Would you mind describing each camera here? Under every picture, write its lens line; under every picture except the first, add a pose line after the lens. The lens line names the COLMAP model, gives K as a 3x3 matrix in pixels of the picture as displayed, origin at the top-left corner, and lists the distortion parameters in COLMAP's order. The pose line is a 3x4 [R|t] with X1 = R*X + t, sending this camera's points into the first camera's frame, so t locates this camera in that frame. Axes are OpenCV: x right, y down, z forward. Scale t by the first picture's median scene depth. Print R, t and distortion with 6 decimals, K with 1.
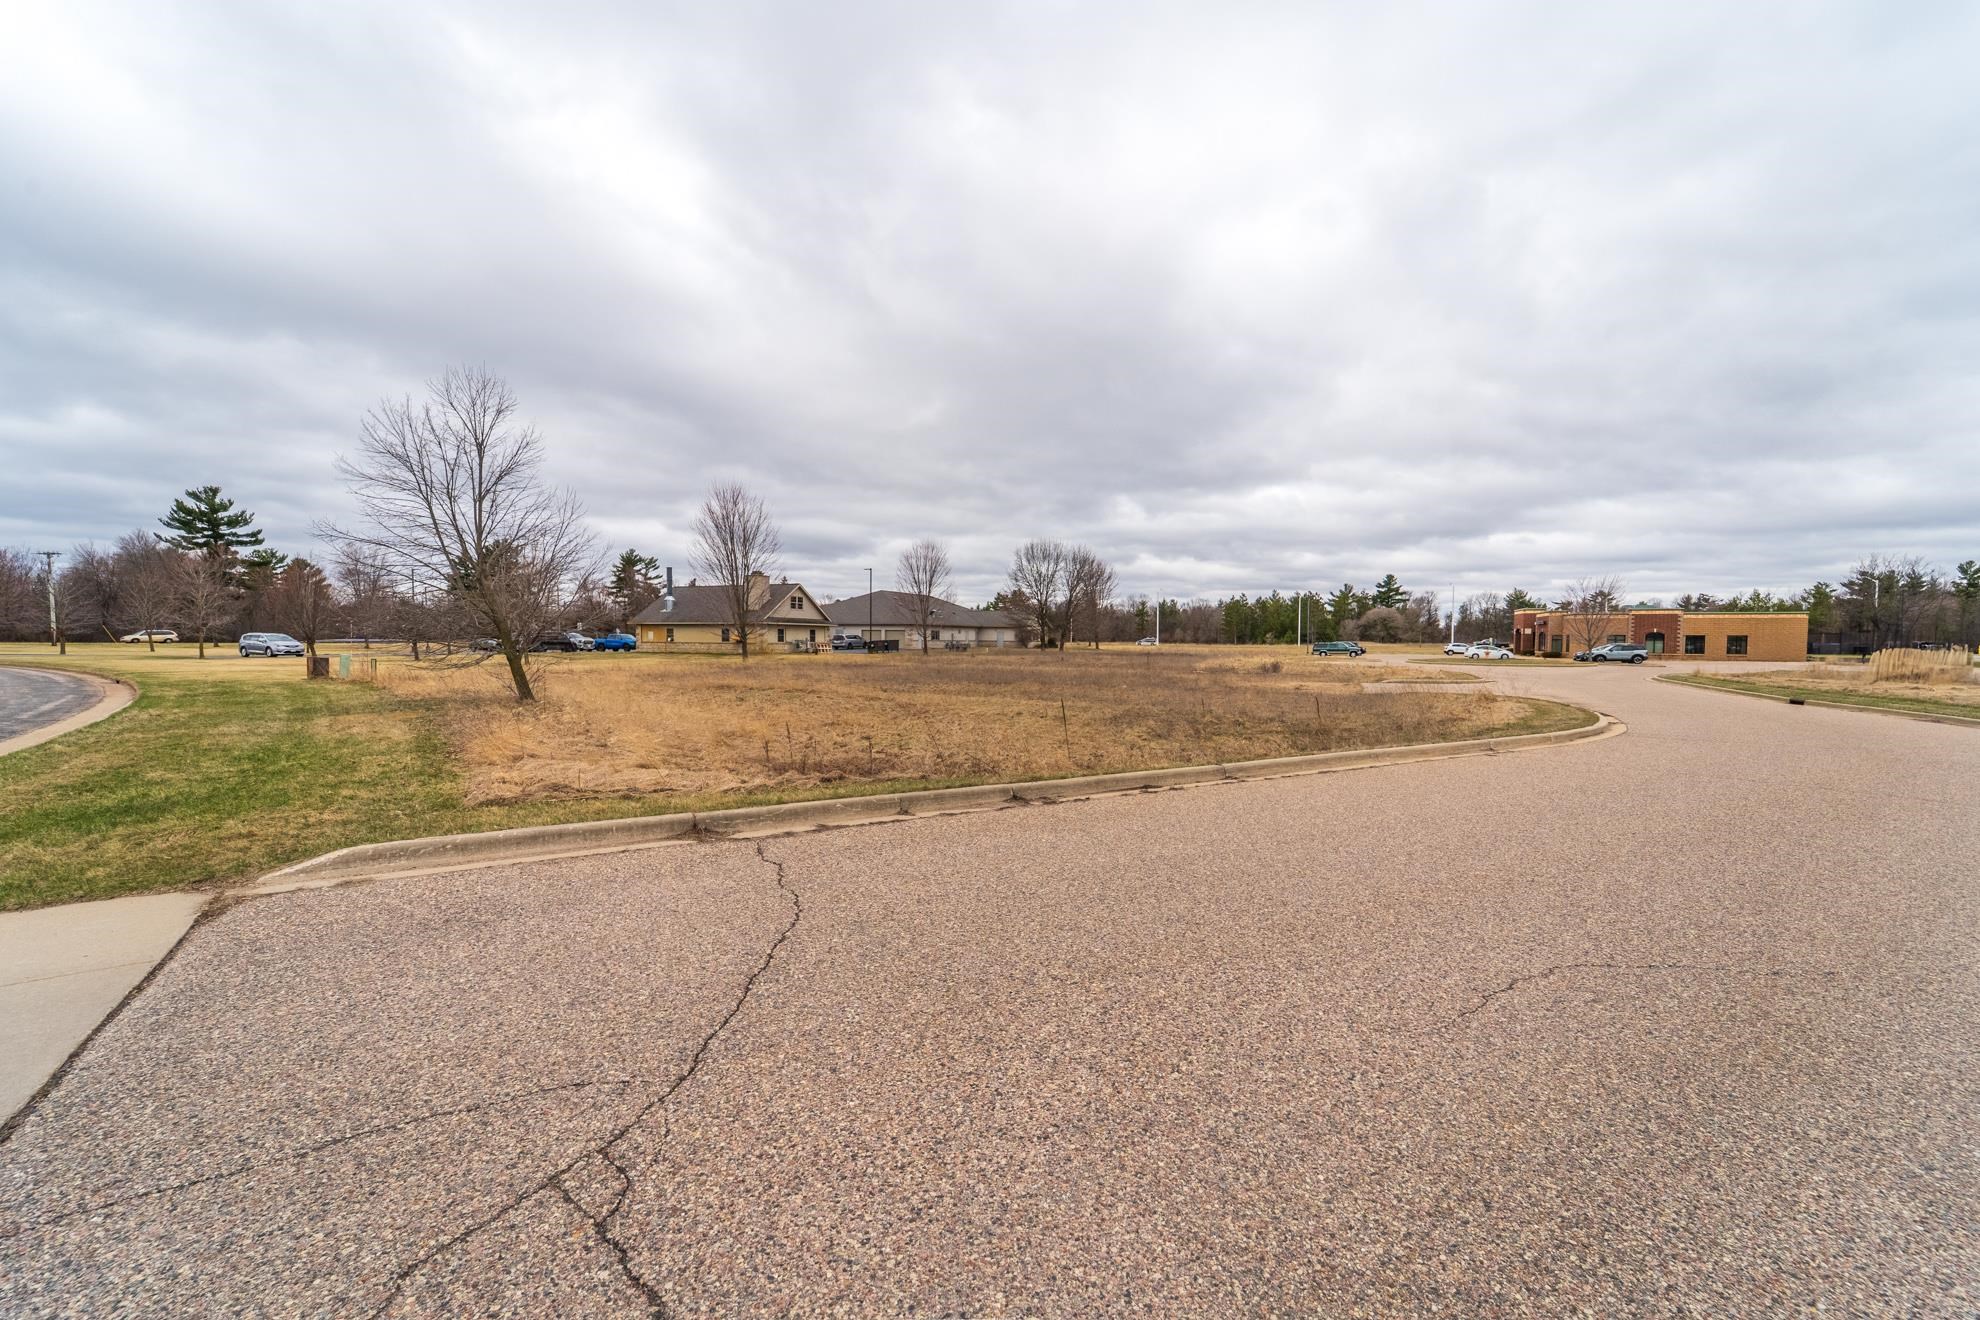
lens RADIAL K [[804.4, 0, 996.1], [0, 804.4, 669.6], [0, 0, 1]] dist [0.003852, -0.001218]
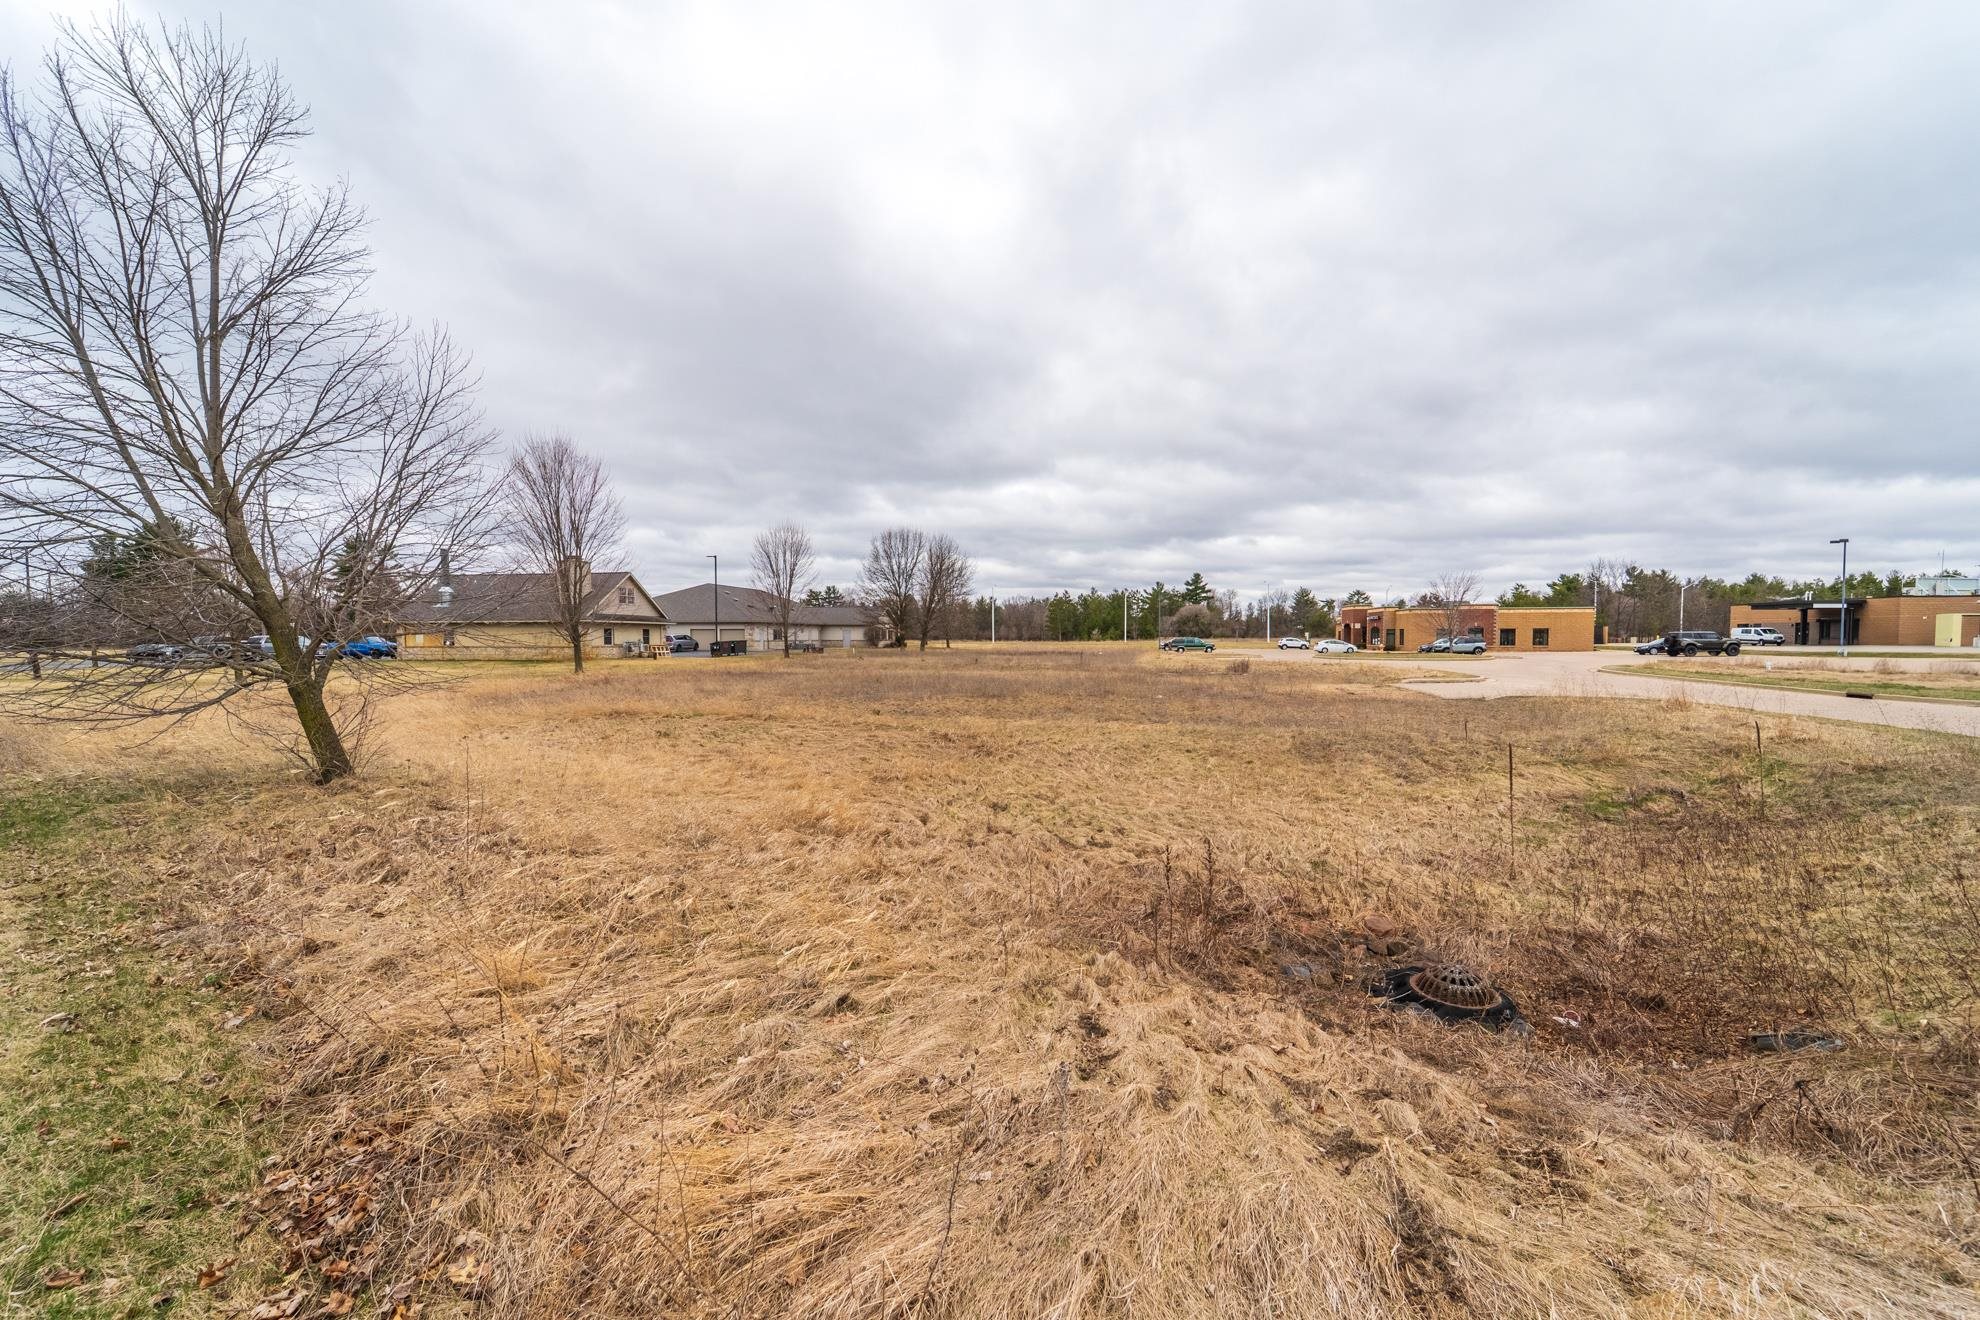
lens RADIAL K [[804.4, 0, 989.0], [0, 804.4, 674.6], [0, 0, 1]] dist [0.003852, -0.001218]
pose [[0.971591, -0.020772, 0.235752, -0.057938], [0.018750, 0.999766, 0.010816, -0.003816], [-0.235922, -0.006089, 0.971753, 0.080658]]
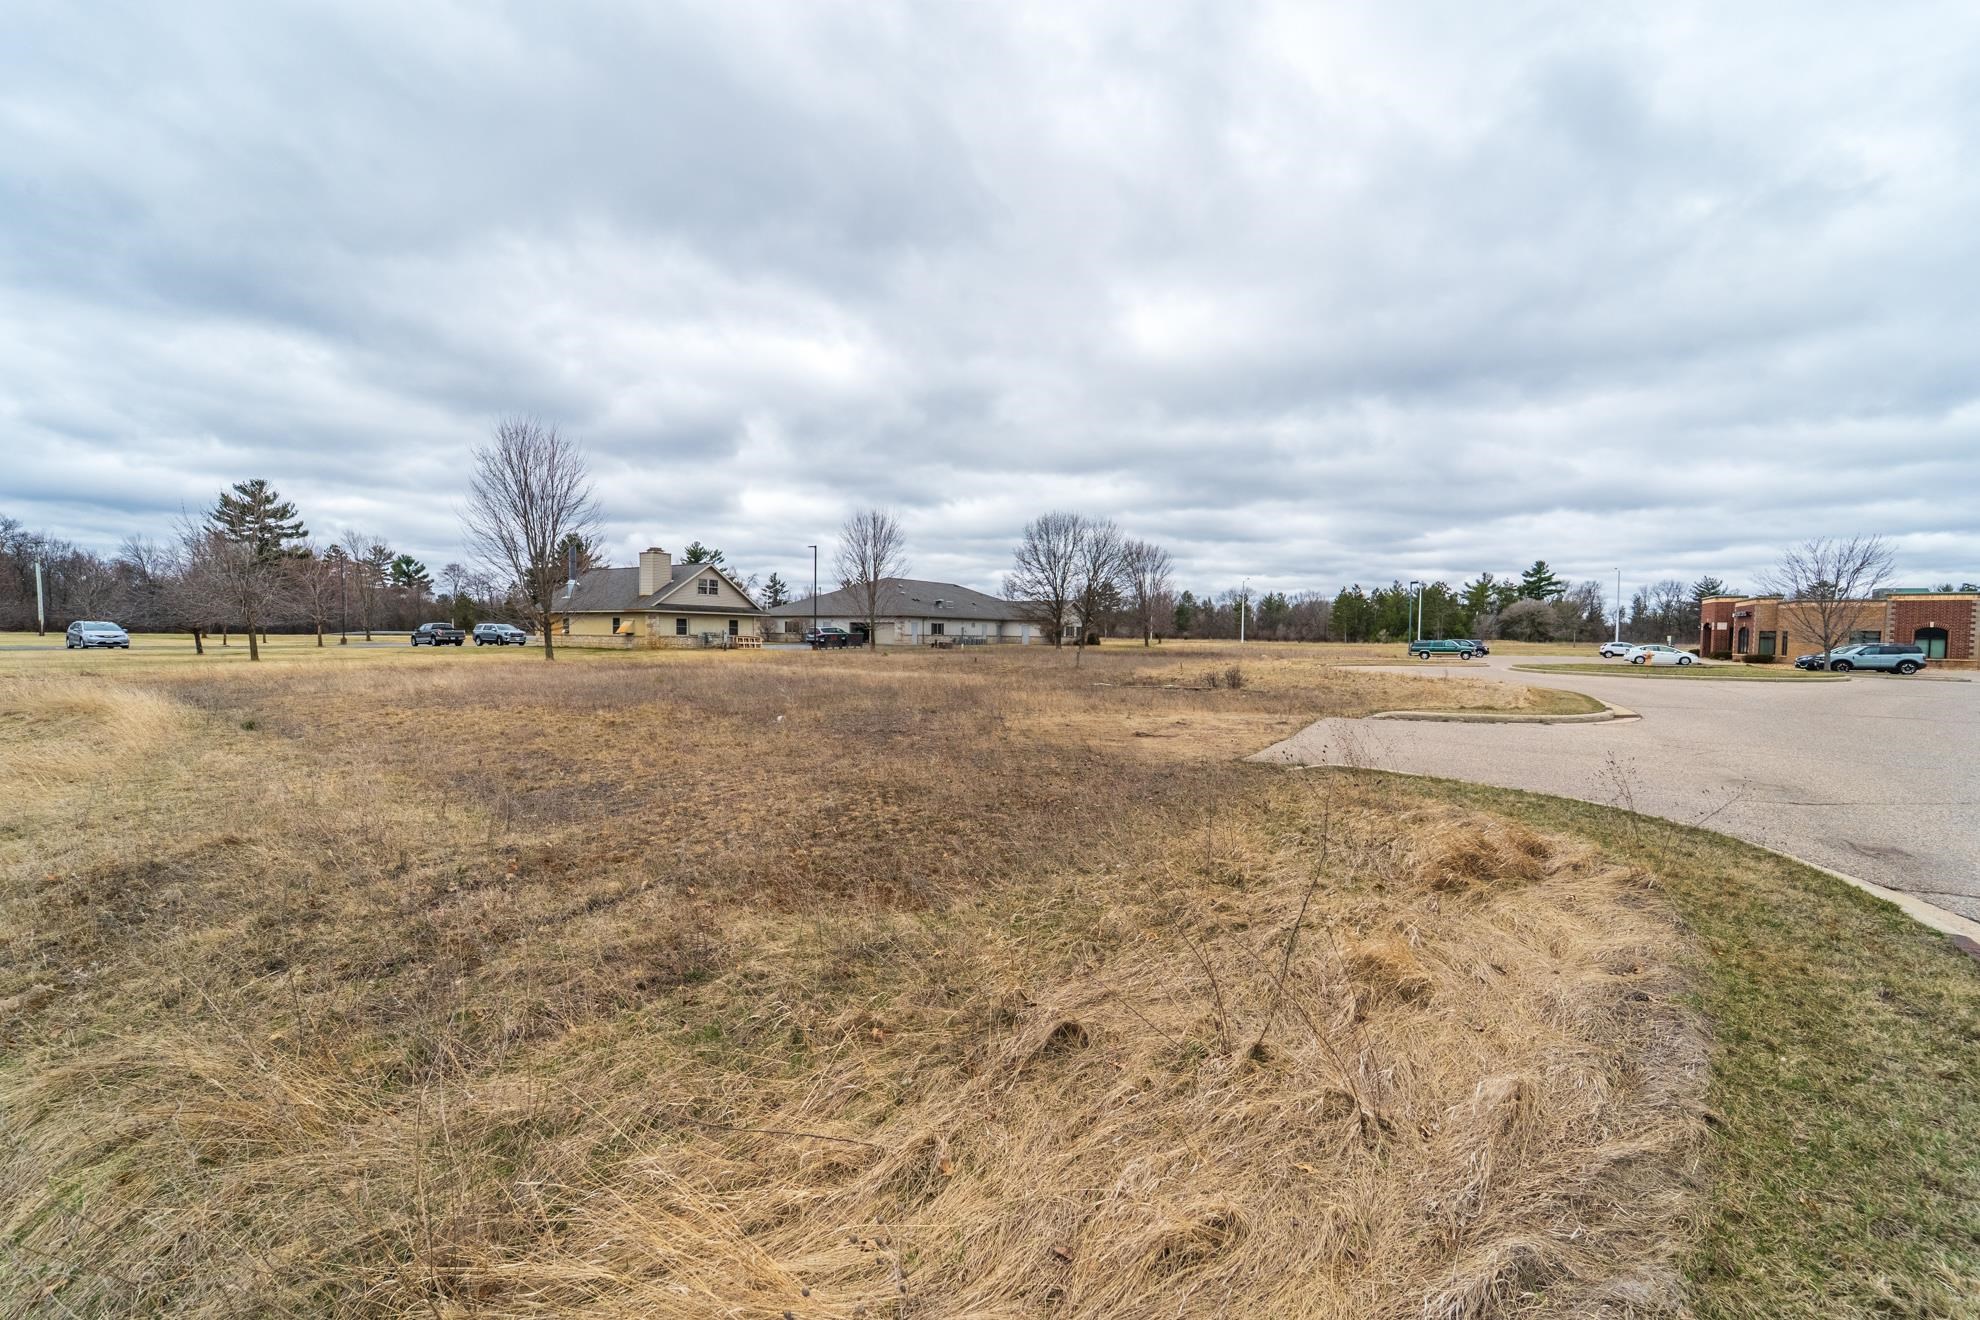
lens RADIAL K [[804.4, 0, 991.5], [0, 804.4, 680.6], [0, 0, 1]] dist [0.003852, -0.001218]
pose [[0.988151, 0.013415, -0.152899, 0.109591], [-0.010752, 0.999776, 0.018226, -0.004211], [0.153109, -0.016366, 0.988074, 0.162735]]
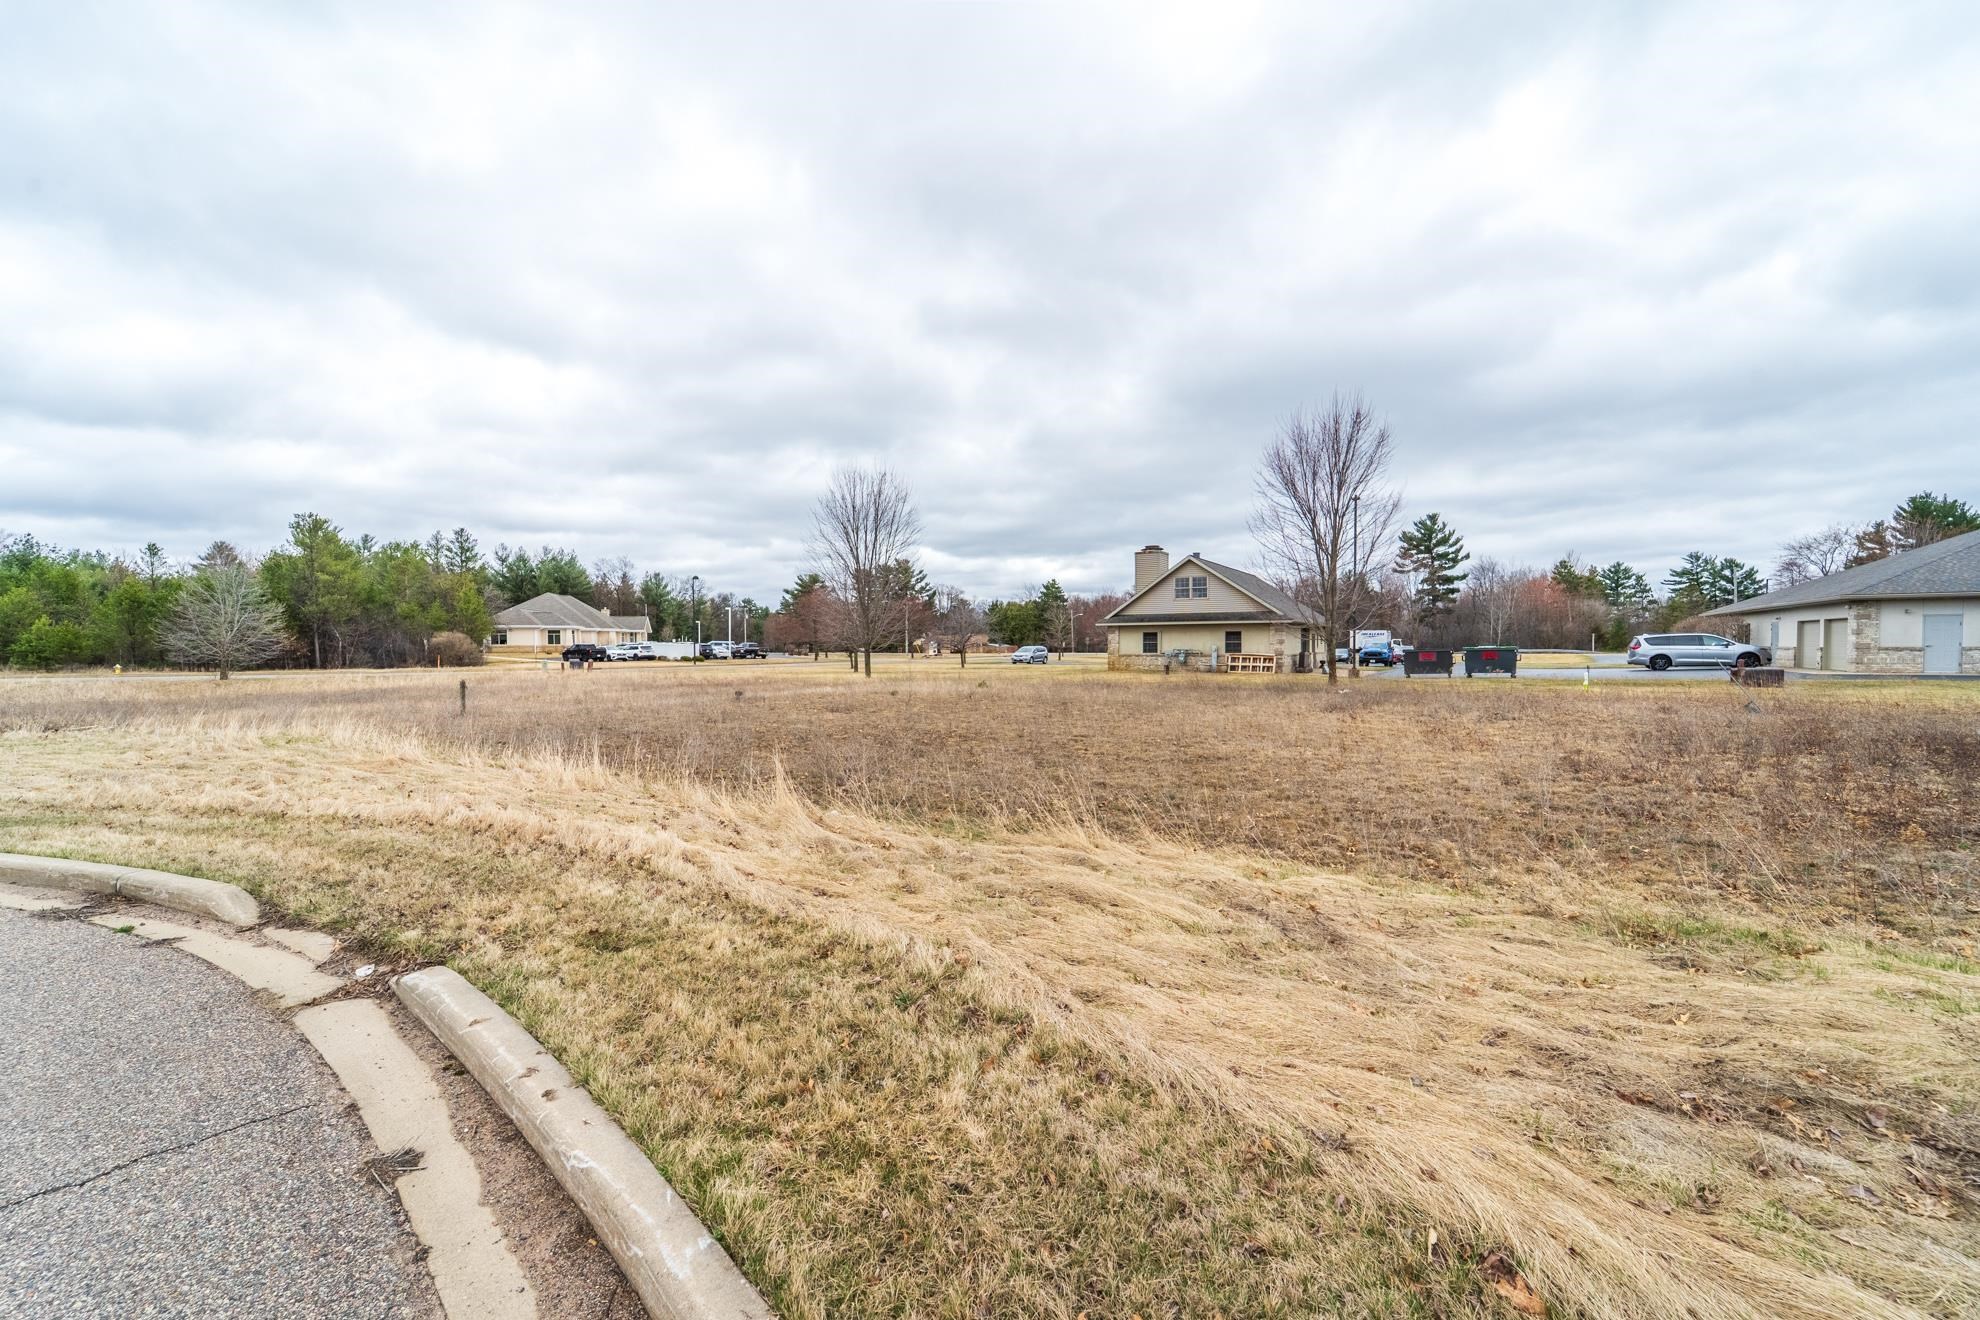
lens RADIAL K [[804.4, 0, 989.9], [0, 804.4, 661.6], [0, 0, 1]] dist [0.003852, -0.001218]
pose [[-0.123802, 0.010648, -0.992250, 0.249304], [-0.033259, 0.999336, 0.014874, -0.021725], [0.991749, 0.034842, -0.123365, 0.631143]]
